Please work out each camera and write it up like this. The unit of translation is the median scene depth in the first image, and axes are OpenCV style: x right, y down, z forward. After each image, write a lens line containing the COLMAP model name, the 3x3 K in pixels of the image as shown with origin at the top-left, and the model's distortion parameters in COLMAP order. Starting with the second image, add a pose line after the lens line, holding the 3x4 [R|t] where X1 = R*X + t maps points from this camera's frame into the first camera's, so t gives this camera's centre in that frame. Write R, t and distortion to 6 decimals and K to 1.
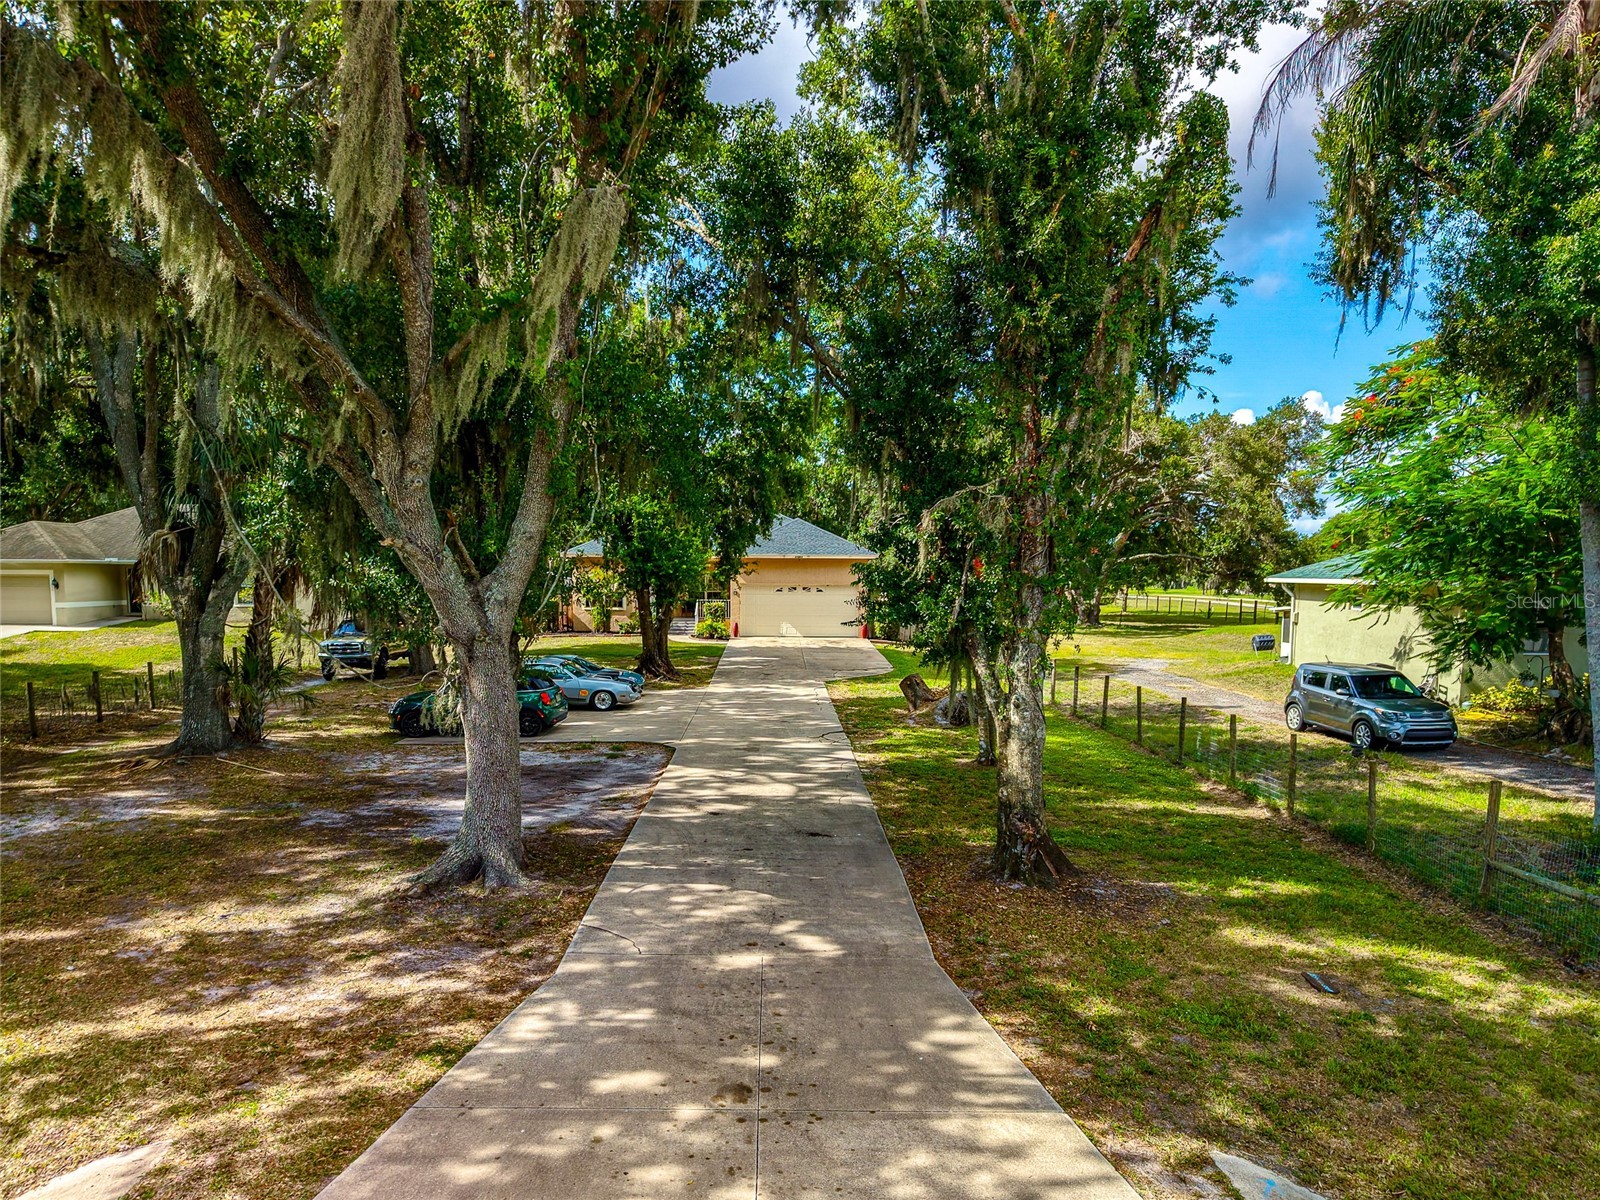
lens RADIAL K [[1129.2, 0, 778.3], [0, 1129.2, 700.5], [0, 0, 1]] dist [0.021397, -0.004372]
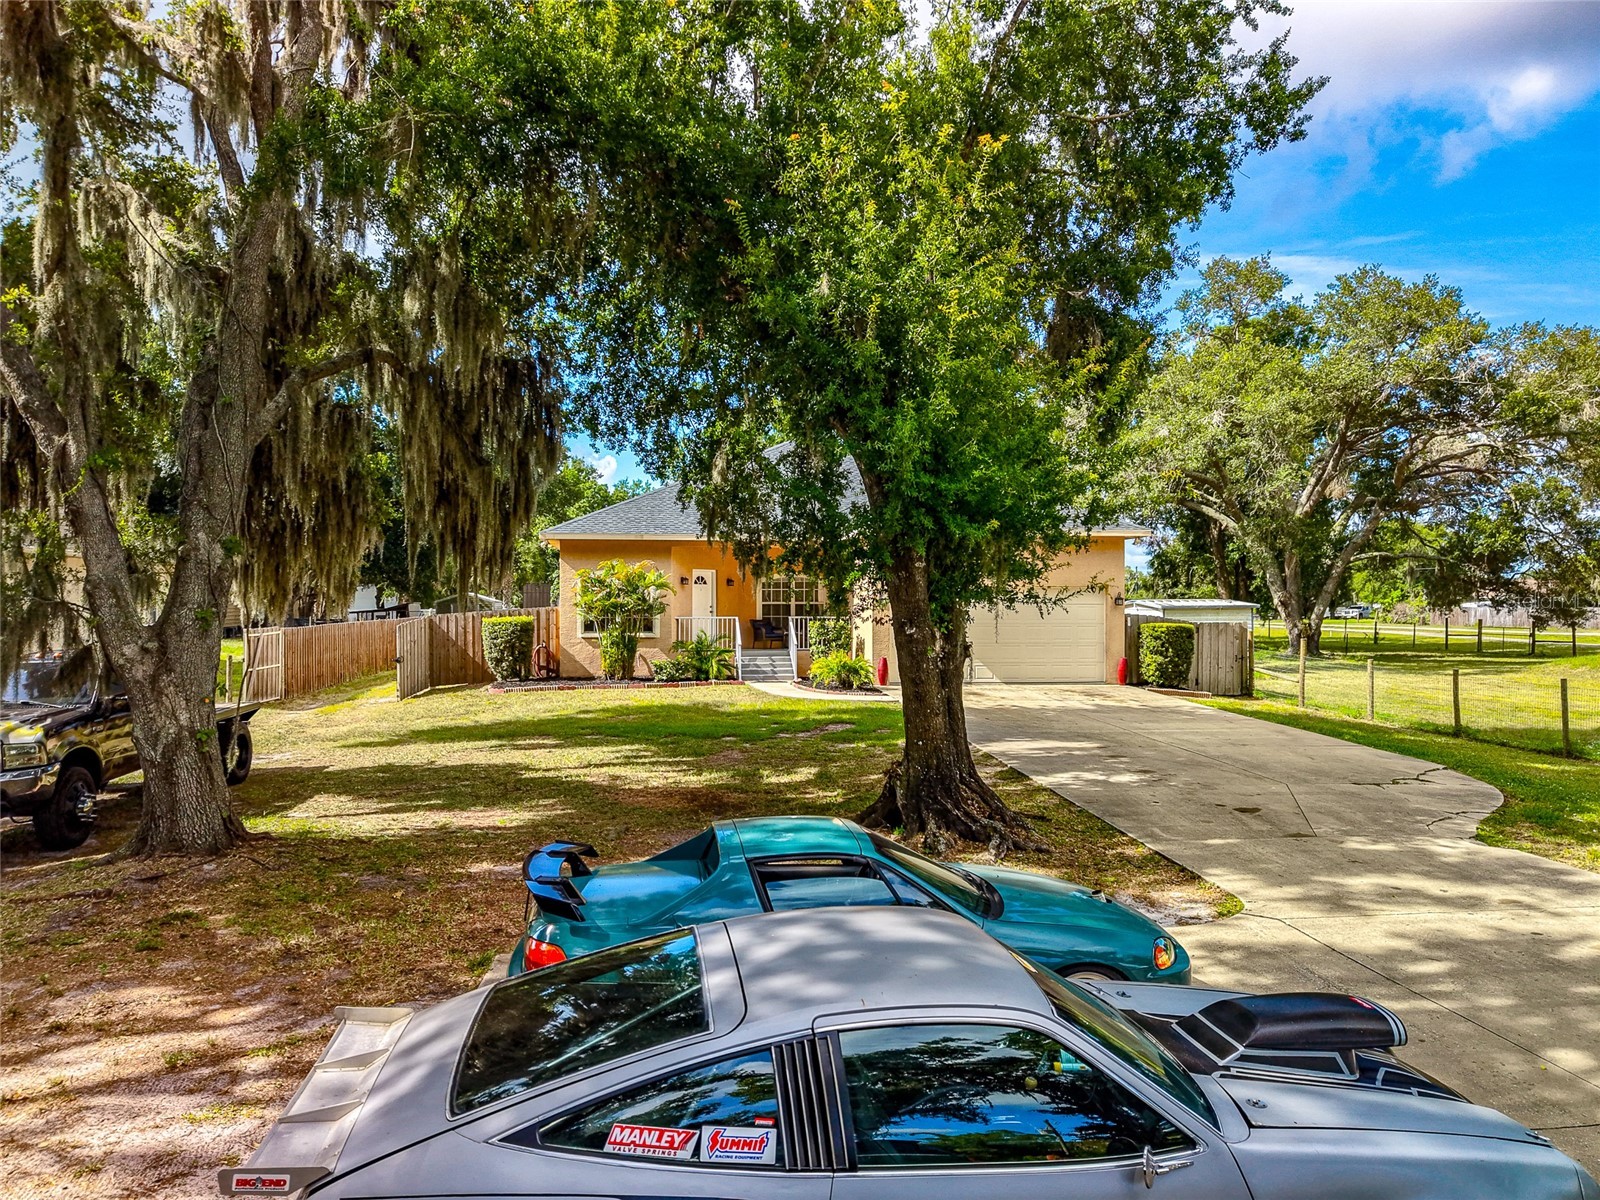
lens RADIAL K [[1112.5, 0, 805.7], [0, 1112.5, 622.4], [0, 0, 1]] dist [-0.001333, -0.014346]
pose [[0.993322, -0.006175, 0.115207, -0.299453], [0.017591, 0.994997, -0.098340, -0.081009], [-0.114023, 0.099710, 0.988462, 1.120617]]
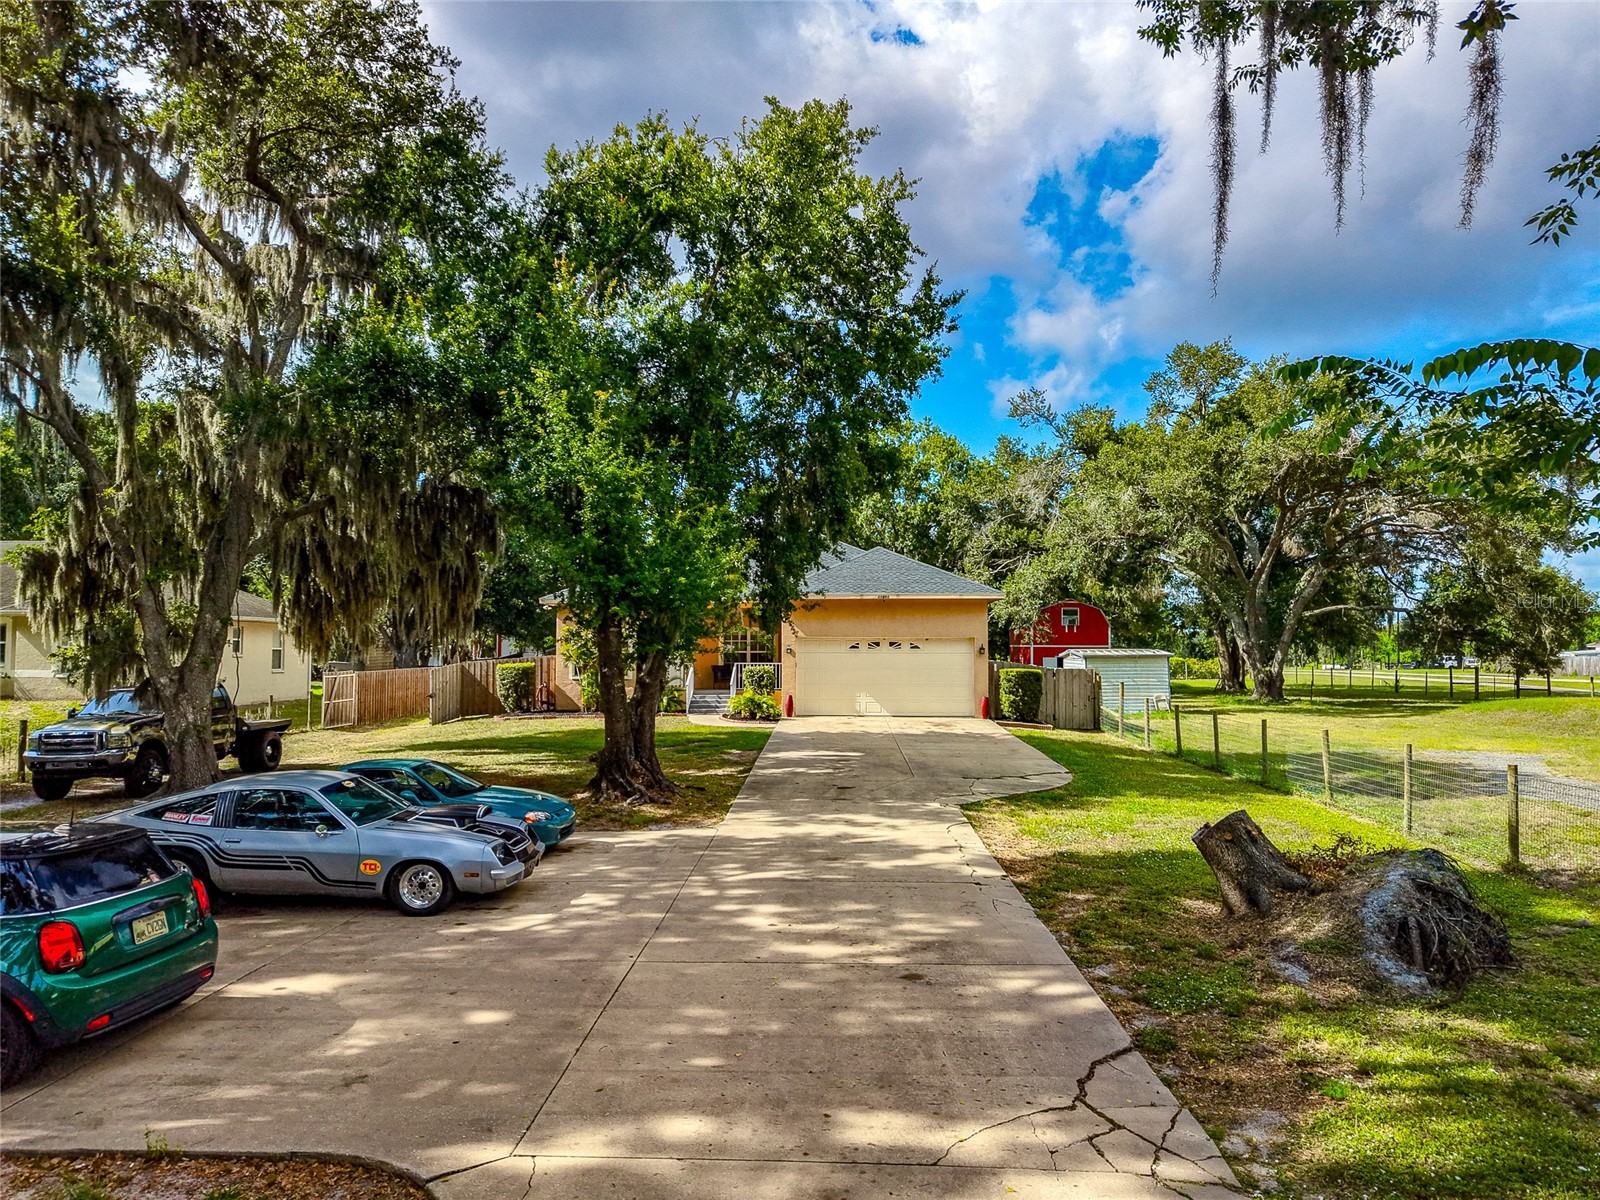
lens RADIAL K [[1101.7, 0, 802.4], [0, 1101.7, 603.4], [0, 0, 1]] dist [0.007252, -0.003296]
pose [[0.999418, -0.006587, -0.033471, -0.019070], [0.001163, 0.987189, -0.159549, -0.043950], [0.034093, 0.159417, 0.986622, 0.798530]]
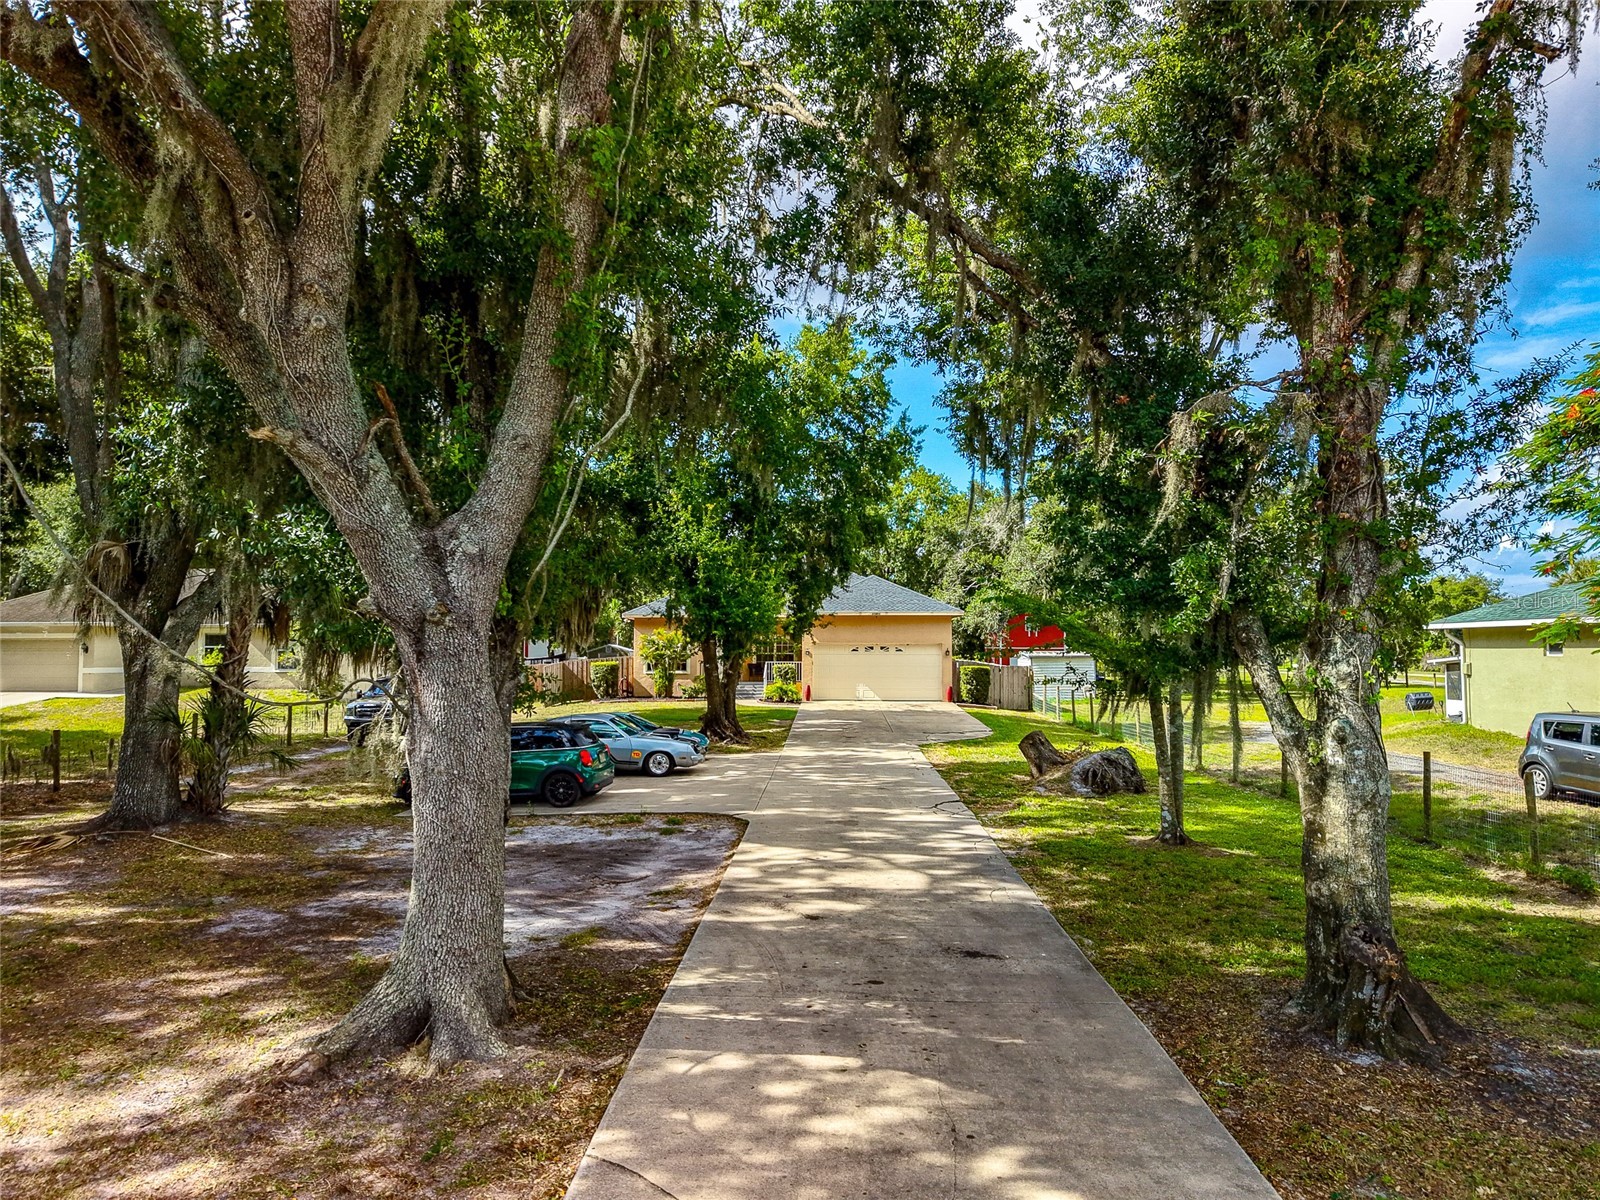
lens RADIAL K [[1101.7, 0, 802.4], [0, 1101.7, 603.4], [0, 0, 1]] dist [0.007252, -0.003296]
pose [[0.999476, -0.006335, -0.031738, -0.031226], [0.001214, 0.987304, -0.158835, 0.015585], [0.032341, 0.158713, 0.986795, 0.246216]]
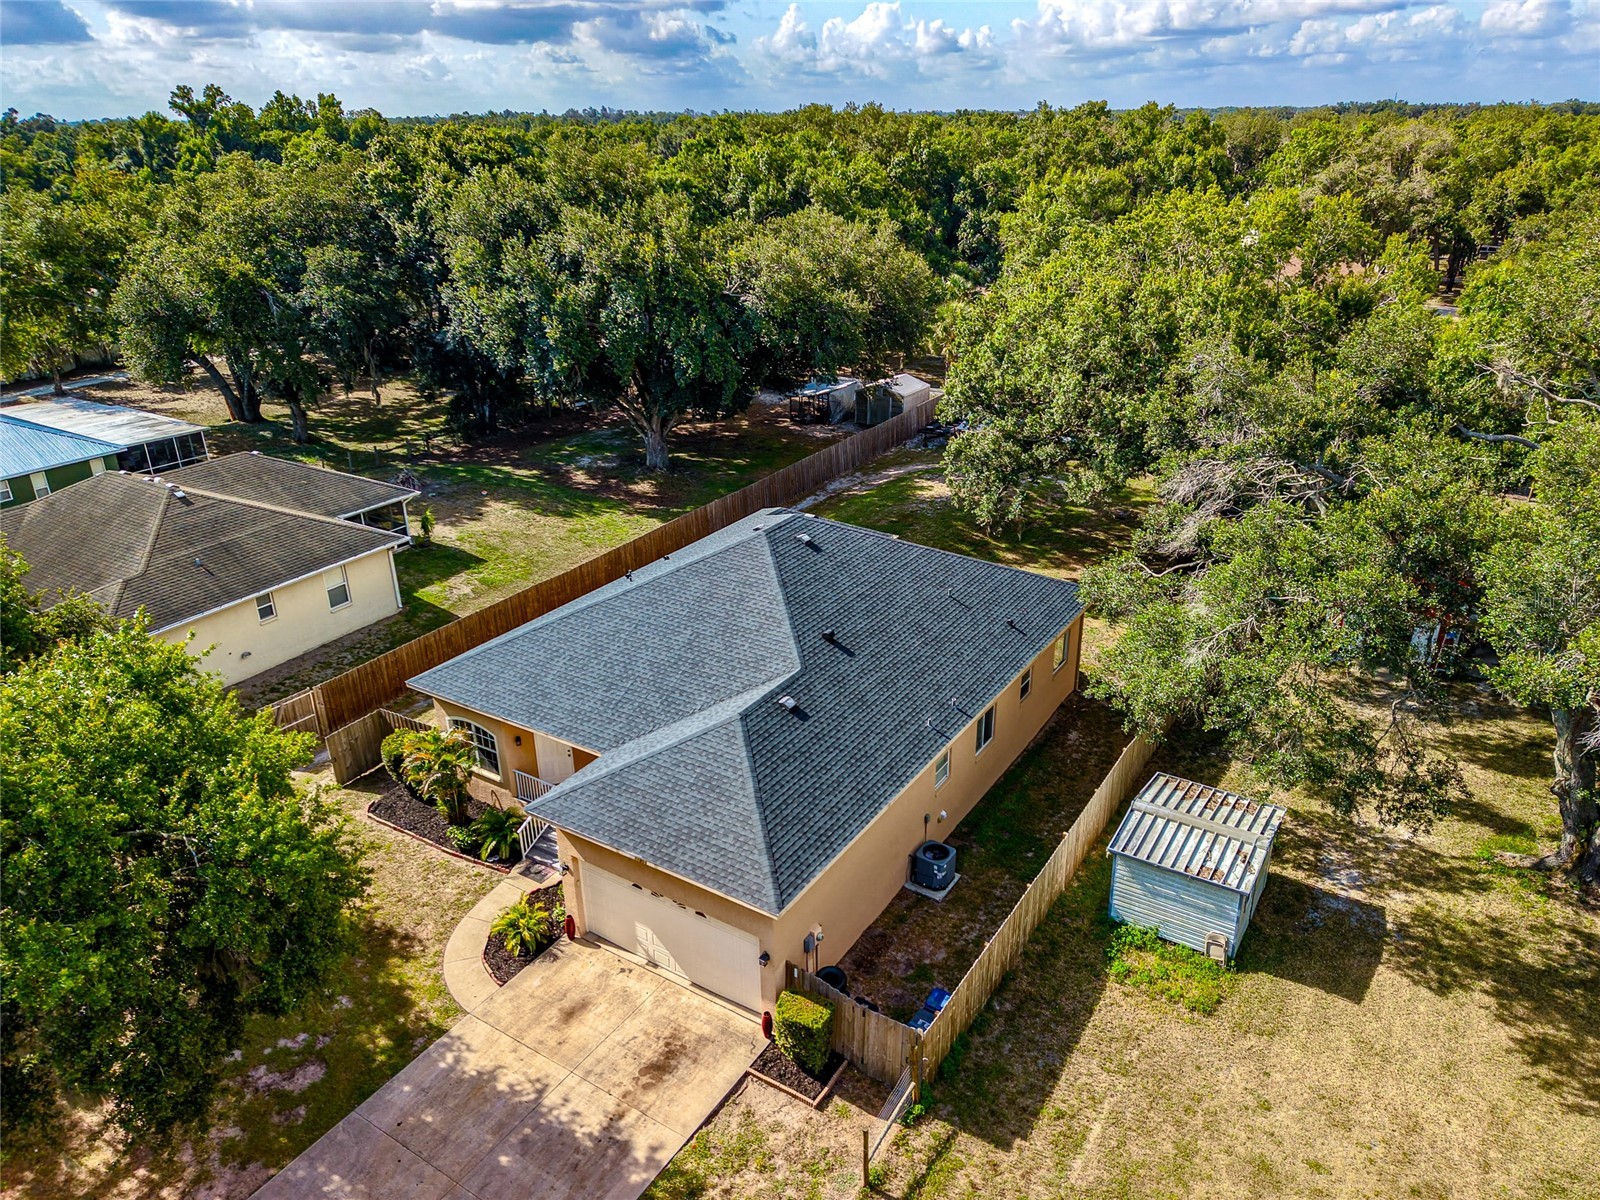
lens RADIAL K [[1121.5, 0, 831.4], [0, 1121.5, 596.1], [0, 0, 1]] dist [0.000576, -0.002024]
pose [[0.834895, 0.207248, -0.509900, 0.680518], [-0.045072, 0.949034, 0.311935, -0.859405], [0.548560, -0.237451, 0.801685, 1.532476]]
